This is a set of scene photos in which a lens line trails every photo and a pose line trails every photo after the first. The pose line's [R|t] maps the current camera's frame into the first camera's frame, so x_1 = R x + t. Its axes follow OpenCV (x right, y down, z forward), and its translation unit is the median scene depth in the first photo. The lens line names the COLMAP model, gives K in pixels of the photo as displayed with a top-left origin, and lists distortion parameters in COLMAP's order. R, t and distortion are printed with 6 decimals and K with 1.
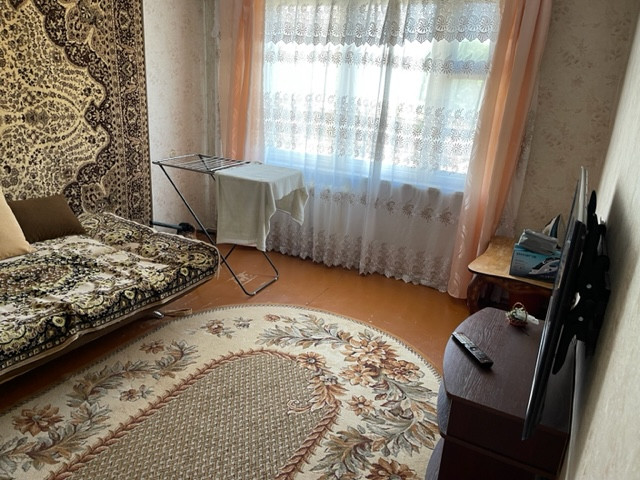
lens RADIAL K [[486.1, 0, 317.8], [0, 486.1, 239.0], [0, 0, 1]] dist [0.067943, -0.091039]
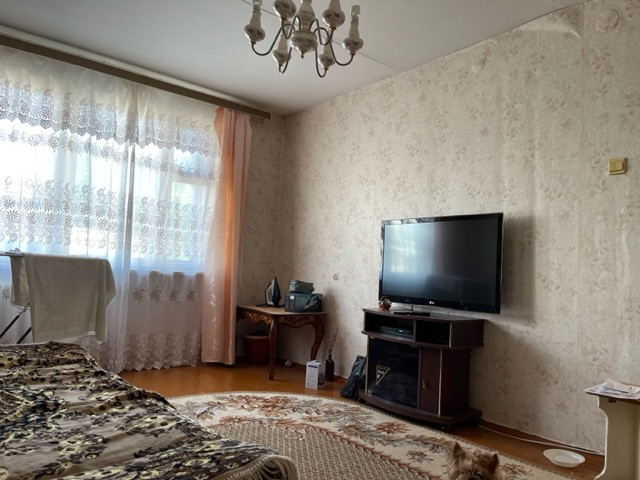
lens RADIAL K [[486.1, 0, 318.9], [0, 486.1, 242.4], [0, 0, 1]] dist [0.067943, -0.091039]
pose [[0.373662, 0.016326, 0.927421, -0.686679], [0.263256, 0.956864, -0.122911, 0.054036], [-0.889423, 0.290076, 0.353246, 0.301769]]
